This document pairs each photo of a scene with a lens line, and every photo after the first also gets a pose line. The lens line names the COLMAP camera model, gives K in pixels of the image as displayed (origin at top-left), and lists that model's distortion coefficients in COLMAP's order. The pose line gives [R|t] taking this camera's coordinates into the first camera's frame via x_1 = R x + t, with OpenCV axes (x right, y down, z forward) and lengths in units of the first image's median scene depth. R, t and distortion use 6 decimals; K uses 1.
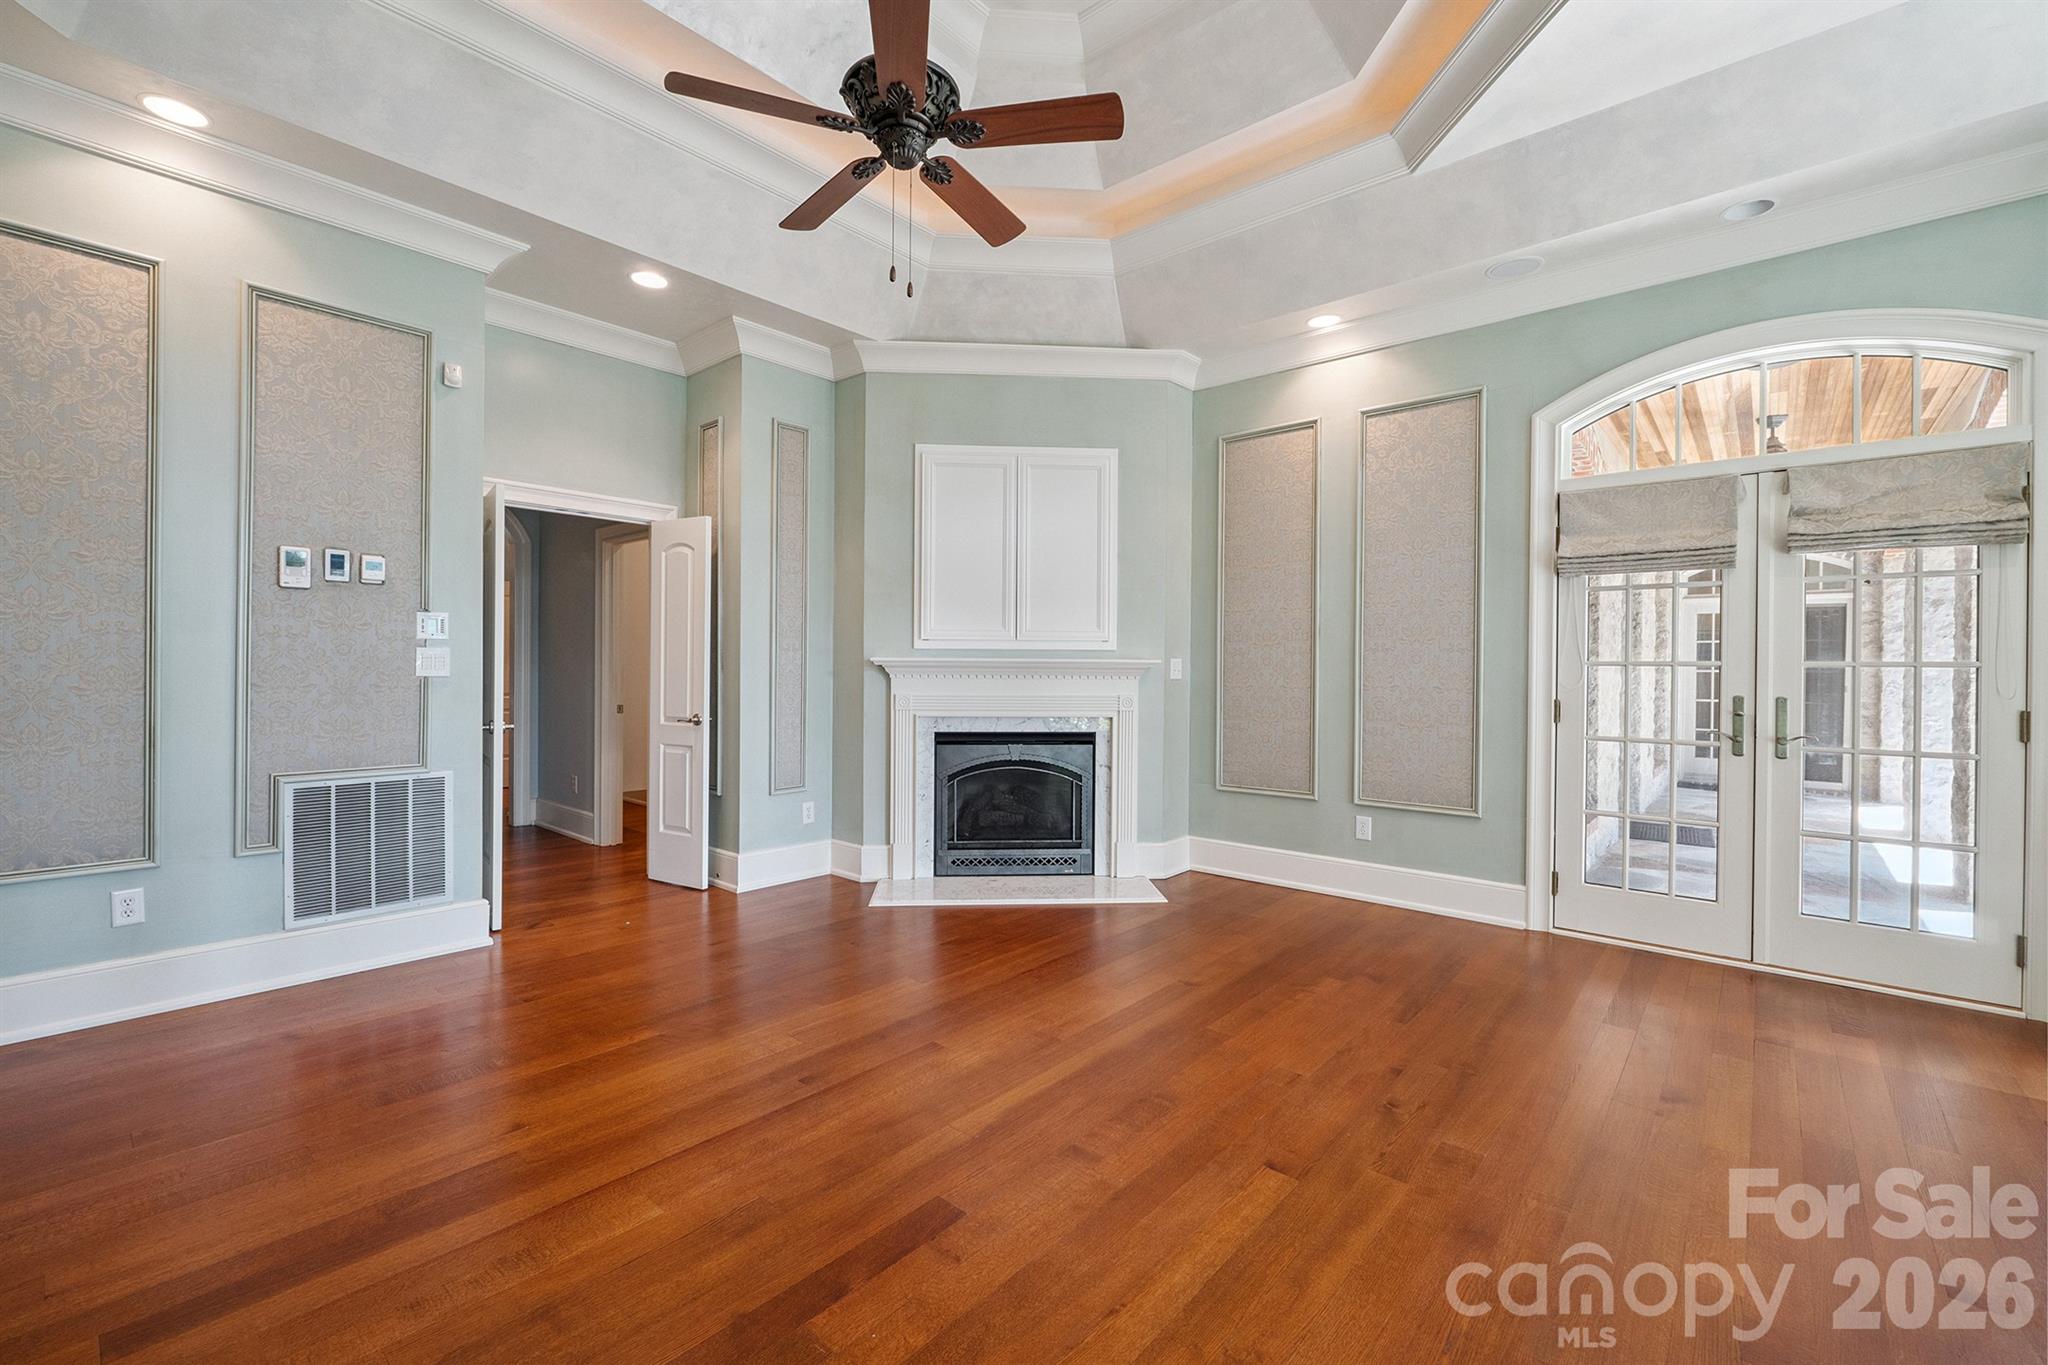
lens RADIAL K [[861.0, 0, 1021.0], [0, 861.0, 670.1], [0, 0, 1]] dist [-0.010138, 0.000265]
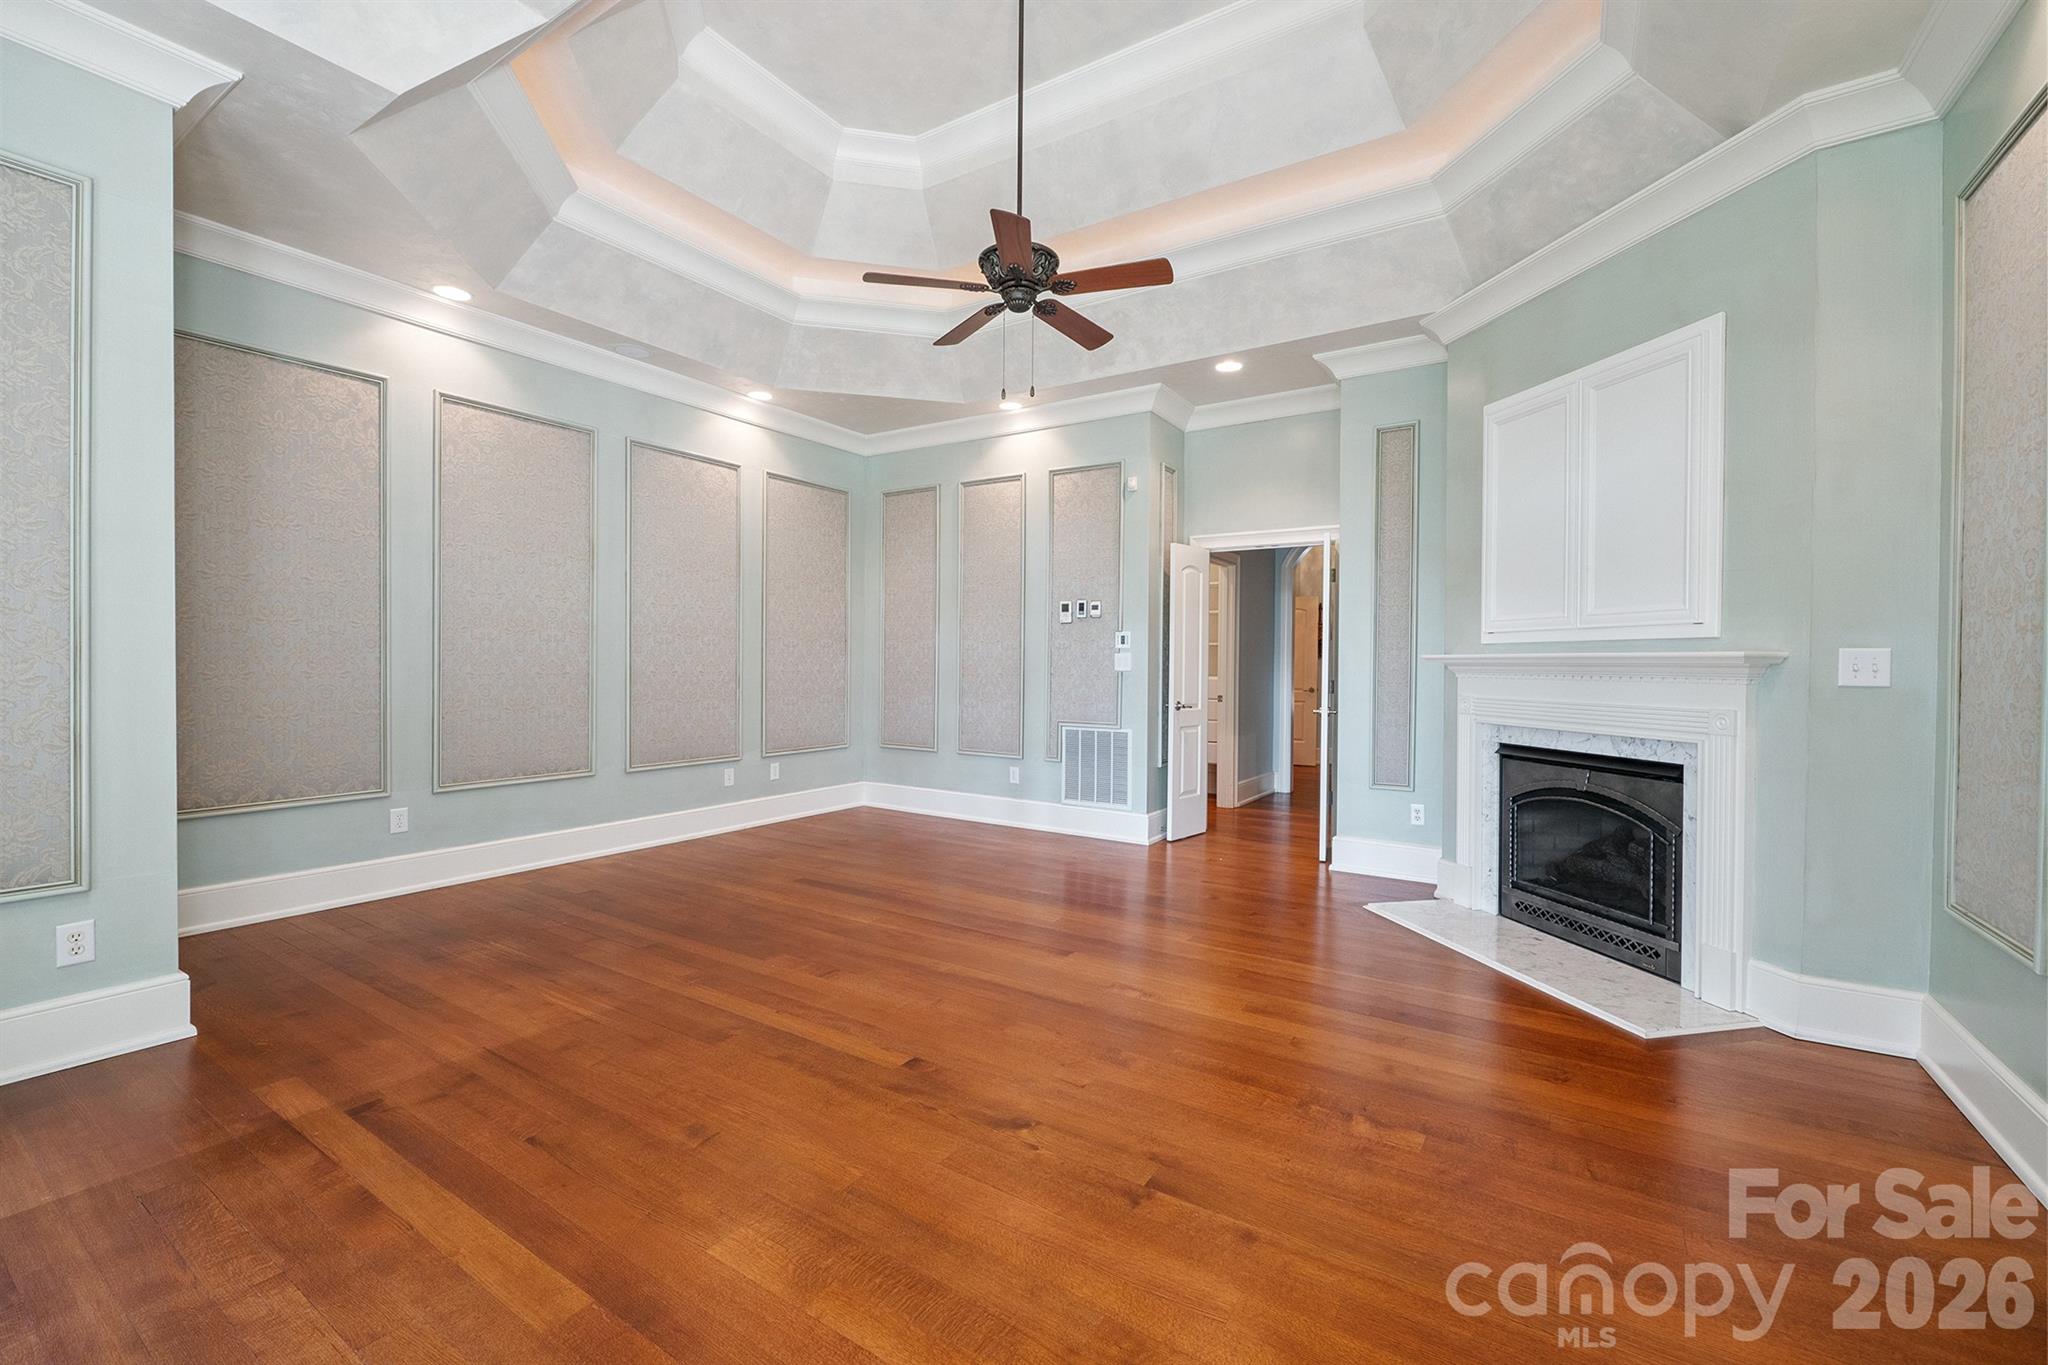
lens RADIAL K [[861.0, 0, 1019.6], [0, 861.0, 674.5], [0, 0, 1]] dist [-0.010138, 0.000265]
pose [[0.129218, 0.005641, -0.991600, 0.671002], [-0.009695, 0.999943, 0.004425, 0.006252], [0.991569, 0.009041, 0.129265, 0.429662]]
